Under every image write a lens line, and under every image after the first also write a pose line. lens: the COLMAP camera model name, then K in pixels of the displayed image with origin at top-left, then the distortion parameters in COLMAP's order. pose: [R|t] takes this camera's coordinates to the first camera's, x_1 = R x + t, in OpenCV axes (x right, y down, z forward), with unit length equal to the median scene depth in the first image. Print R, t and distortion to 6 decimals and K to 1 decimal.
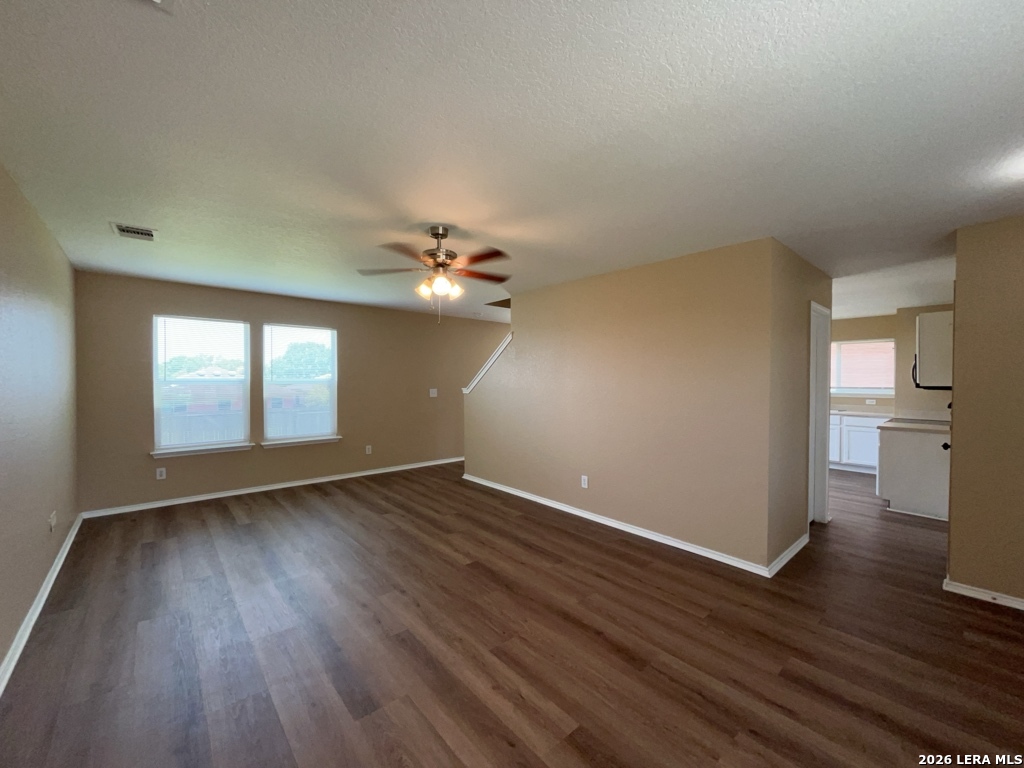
lens RADIAL K [[413.4, 0, 515.9], [0, 413.4, 382.3], [0, 0, 1]] dist [-0.002198, -0.000092]
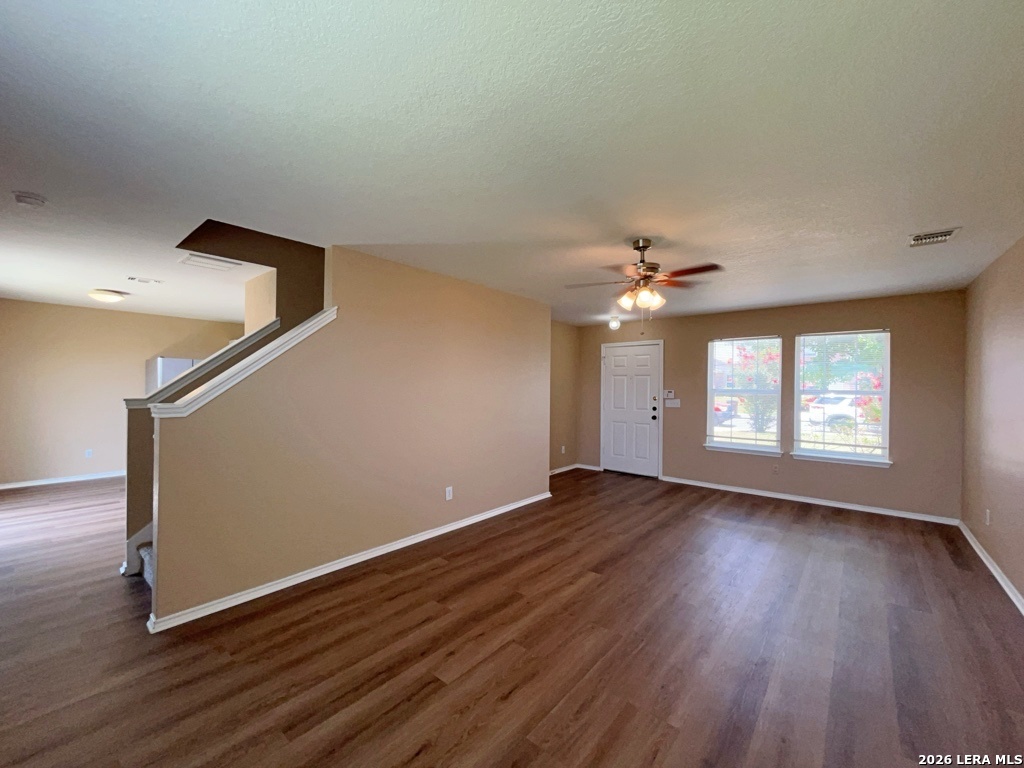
lens RADIAL K [[413.4, 0, 516.6], [0, 413.4, 384.6], [0, 0, 1]] dist [-0.002198, -0.000092]
pose [[-0.150898, -0.006788, 0.988526, -0.784150], [-0.002702, 0.999976, 0.006454, -0.012391], [-0.988546, -0.001697, -0.150913, 0.993897]]
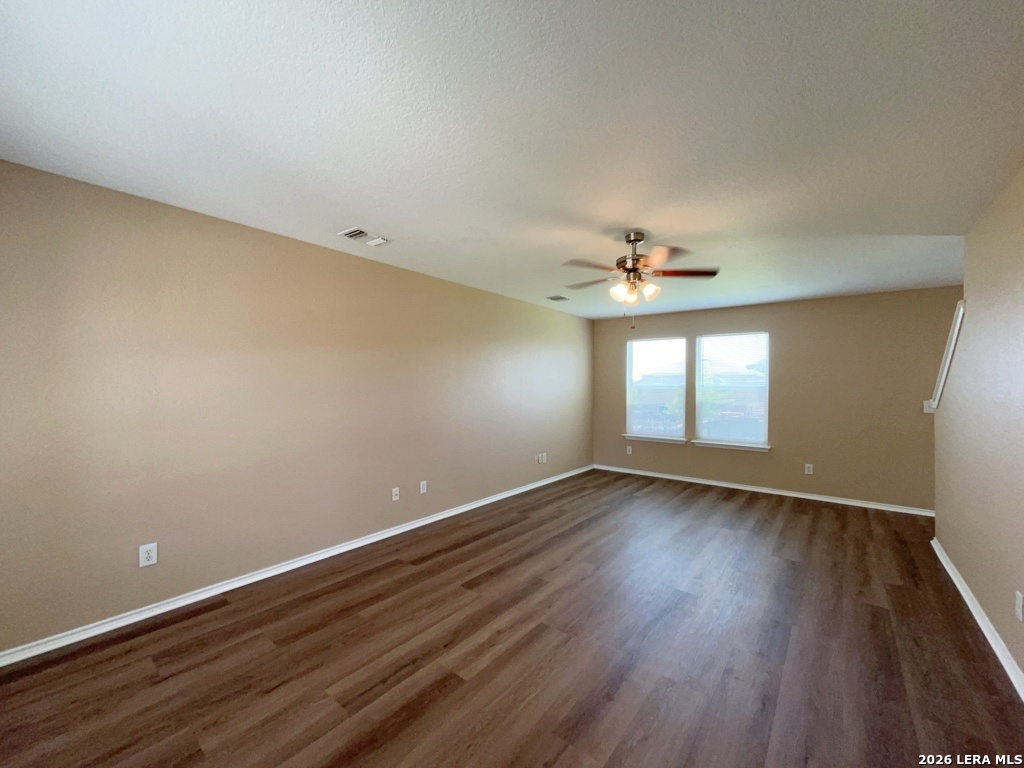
lens RADIAL K [[413.4, 0, 511.1], [0, 413.4, 384.3], [0, 0, 1]] dist [-0.002198, -0.000092]
pose [[0.168570, -0.001568, -0.985688, 0.521543], [-0.015745, 0.999867, -0.004283, 0.003773], [0.985564, 0.016242, 0.168523, 0.364693]]
